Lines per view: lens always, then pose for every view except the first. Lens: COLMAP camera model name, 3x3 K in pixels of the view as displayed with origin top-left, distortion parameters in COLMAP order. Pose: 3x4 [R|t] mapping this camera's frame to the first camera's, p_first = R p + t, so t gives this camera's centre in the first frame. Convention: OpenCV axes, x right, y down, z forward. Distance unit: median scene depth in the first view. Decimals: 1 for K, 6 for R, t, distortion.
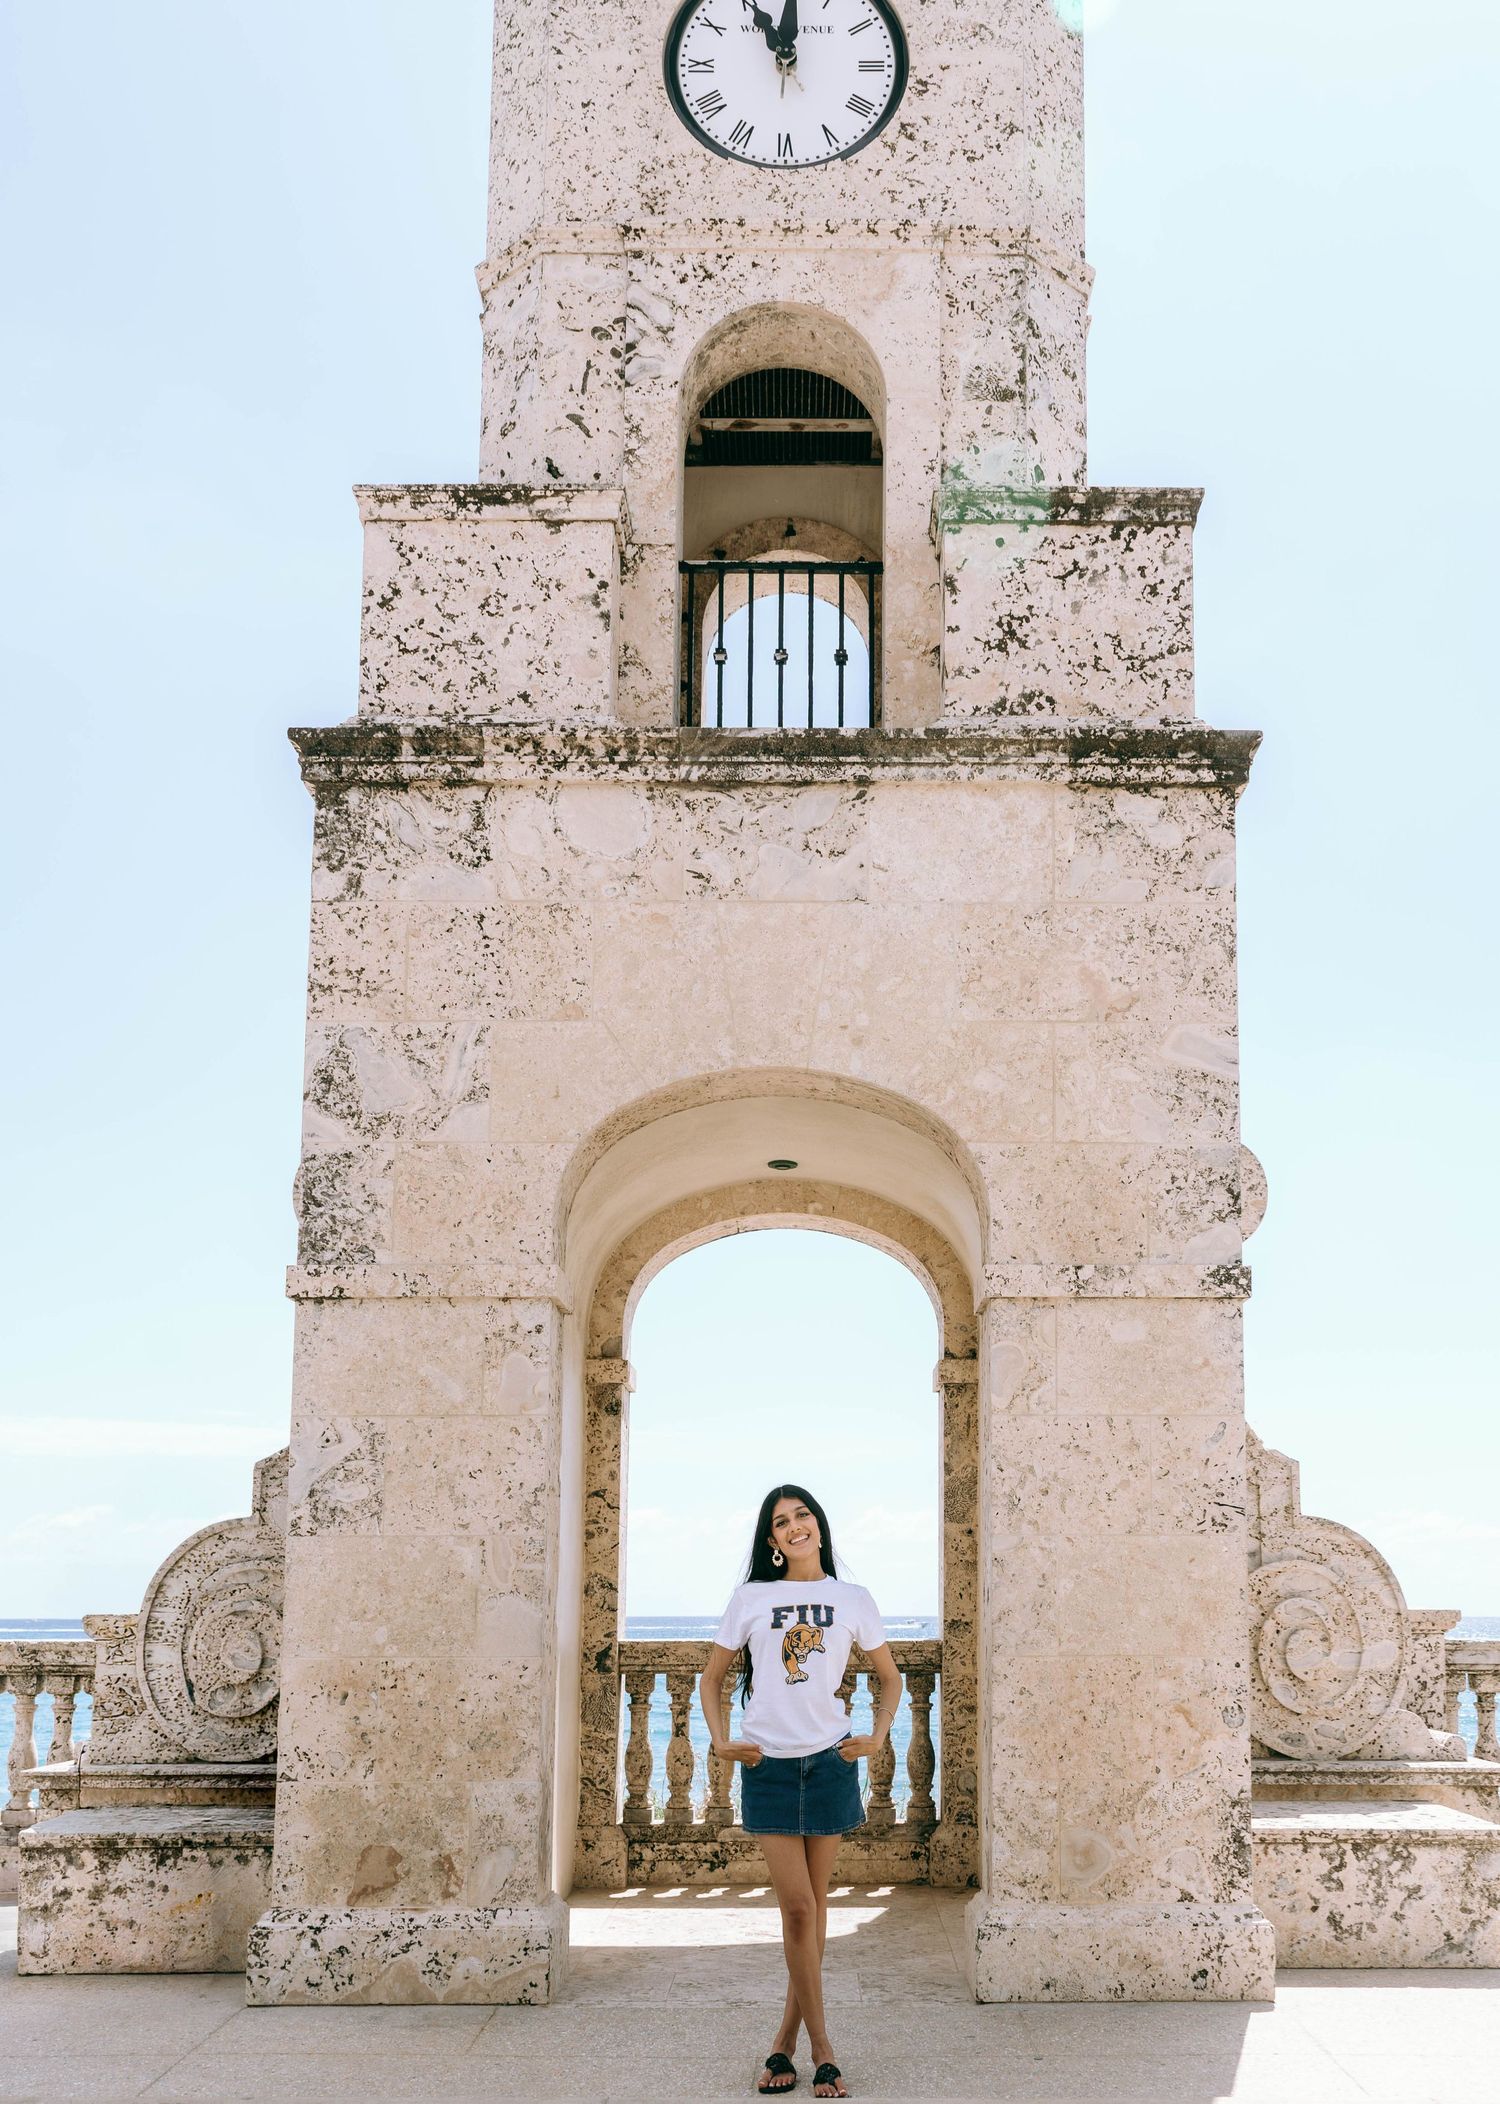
lens RADIAL K [[3815.2, 0, 1050.6], [0, 3815.2, 849.2], [0, 0, 1]] dist [-0.007173, 0.000000]
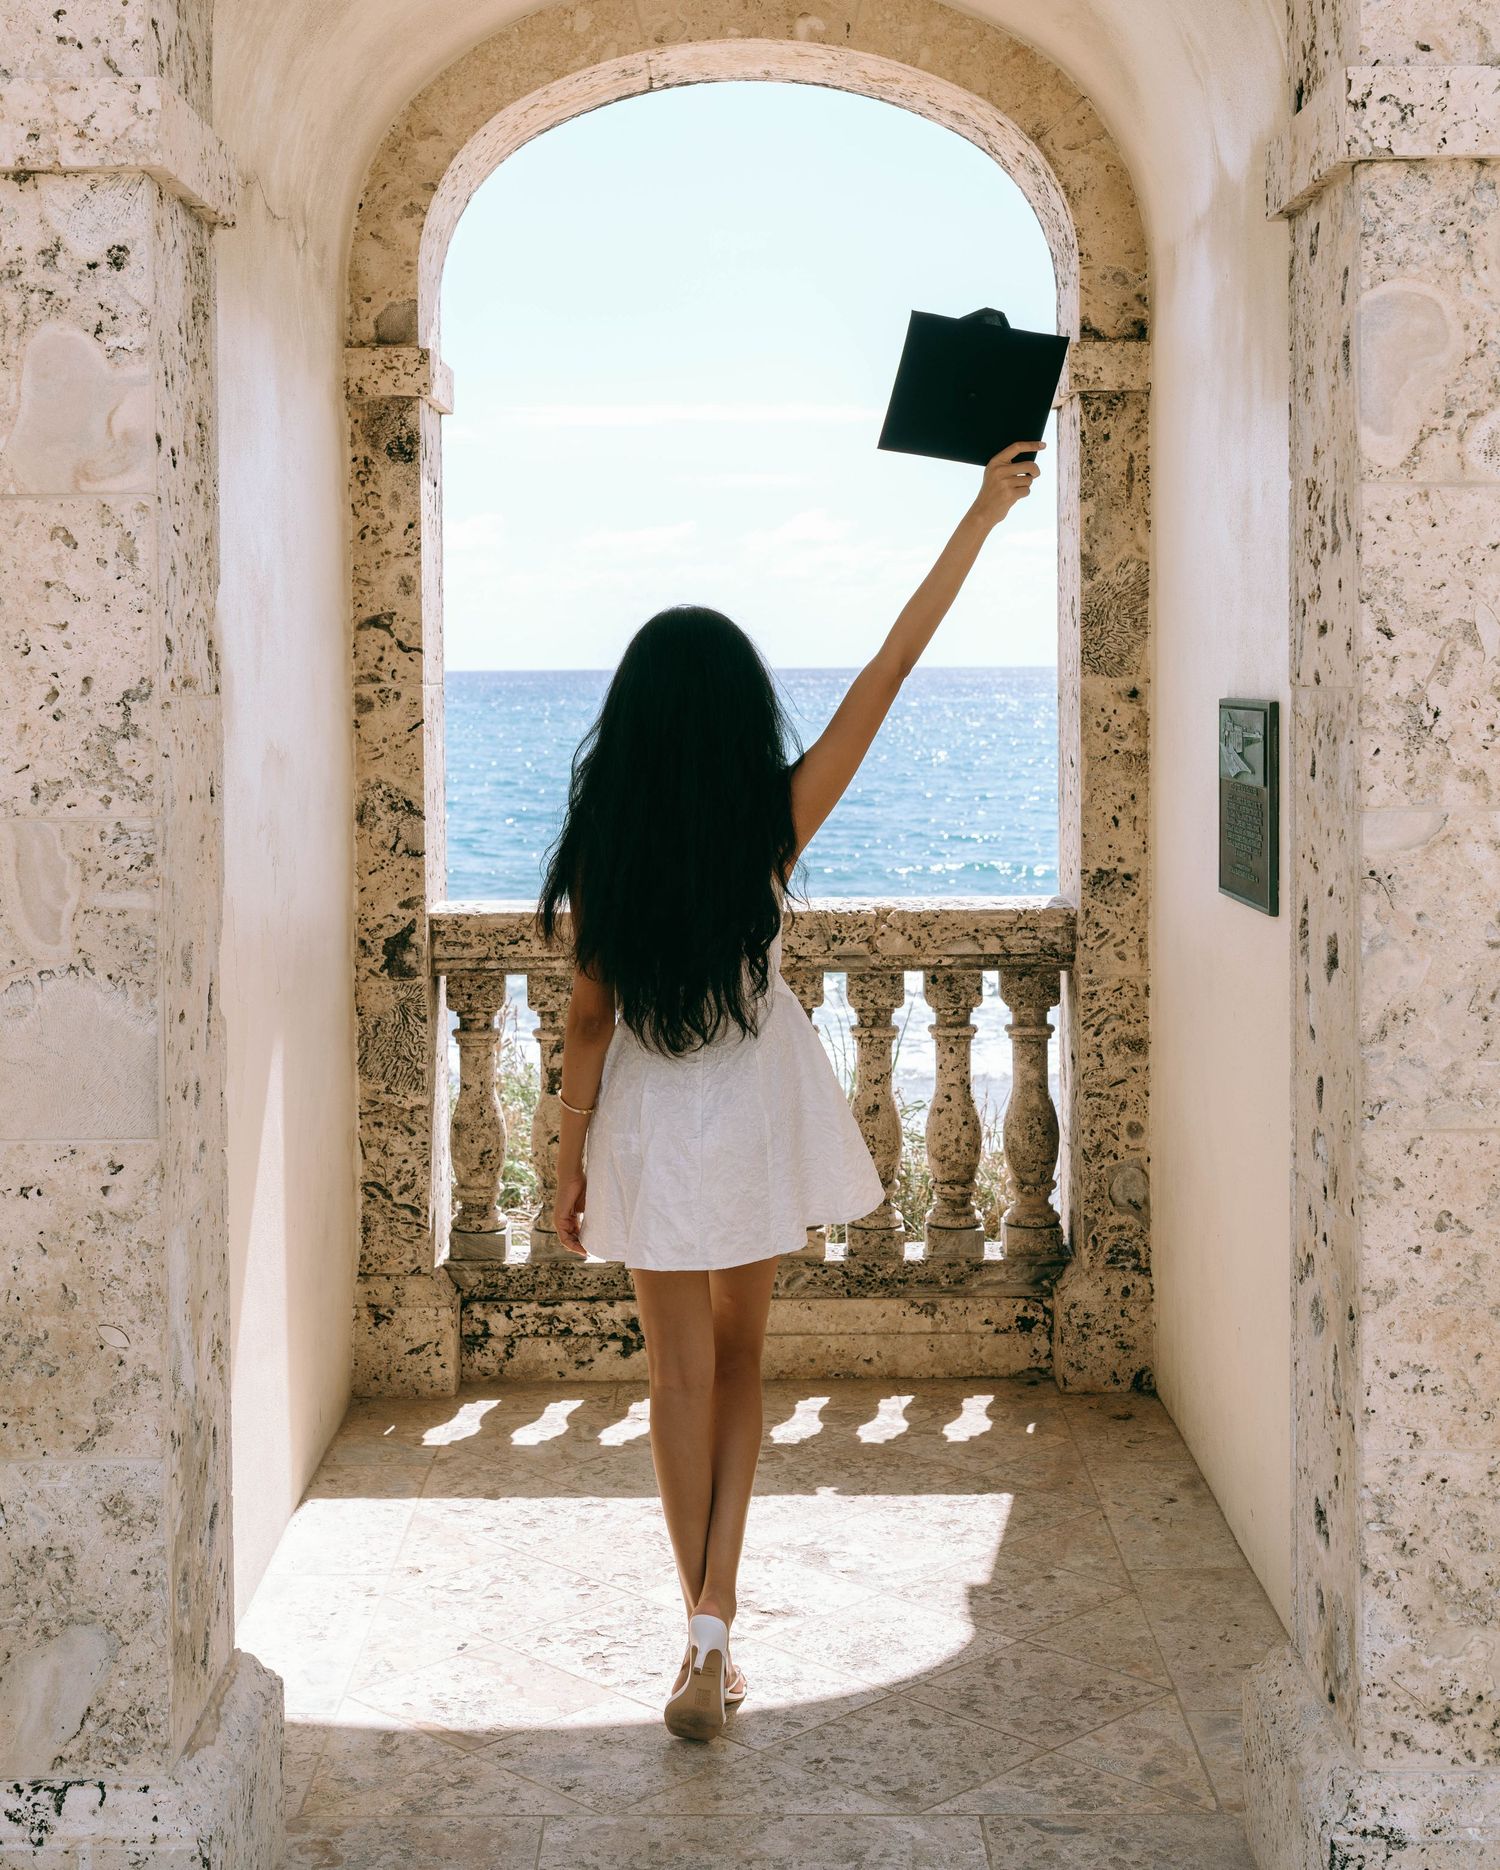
lens RADIAL K [[3637.7, 0, 663.1], [0, 3637.7, 890.7], [0, 0, 1]] dist [0.009869, 0.000000]
pose [[0.997142, 0.001642, -0.075538, -0.054367], [0.019176, 0.961530, 0.274030, 0.086993], [0.073082, -0.274695, 0.958750, 0.635206]]
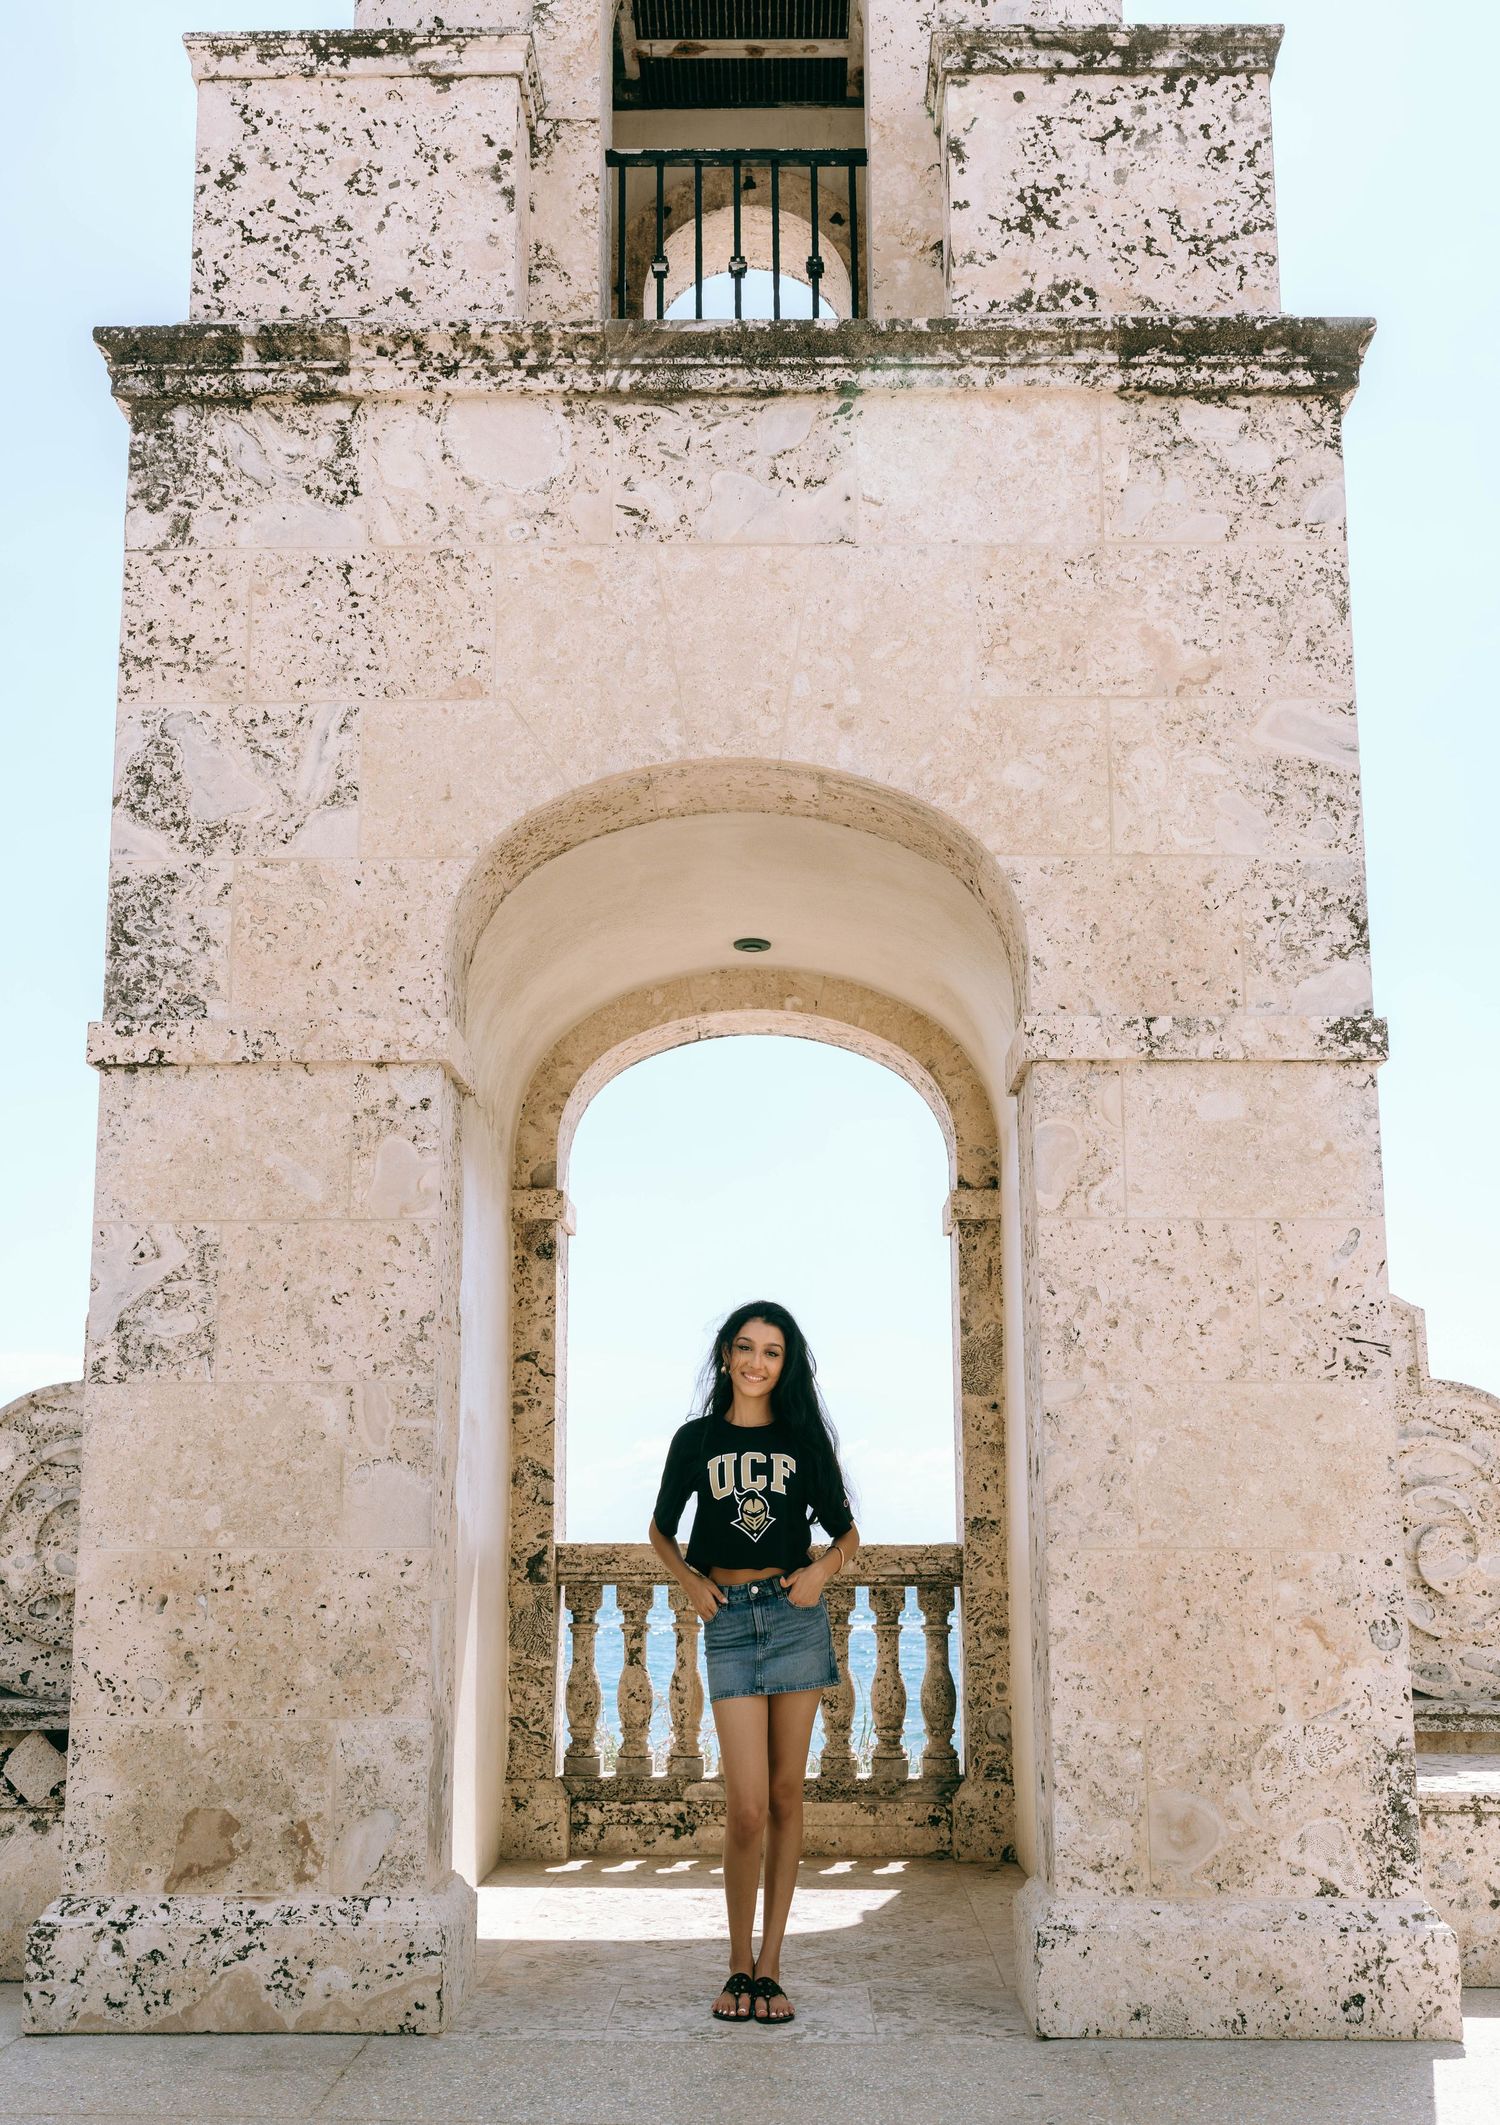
lens RADIAL K [[3499.7, 0, 700.6], [0, 3499.7, 761.3], [0, 0, 1]] dist [0.036938, 0.000000]
pose [[0.996111, -0.018031, -0.086244, -0.019850], [0.015463, 0.999420, -0.030346, 0.078018], [0.086741, 0.028895, 0.995812, 0.312766]]
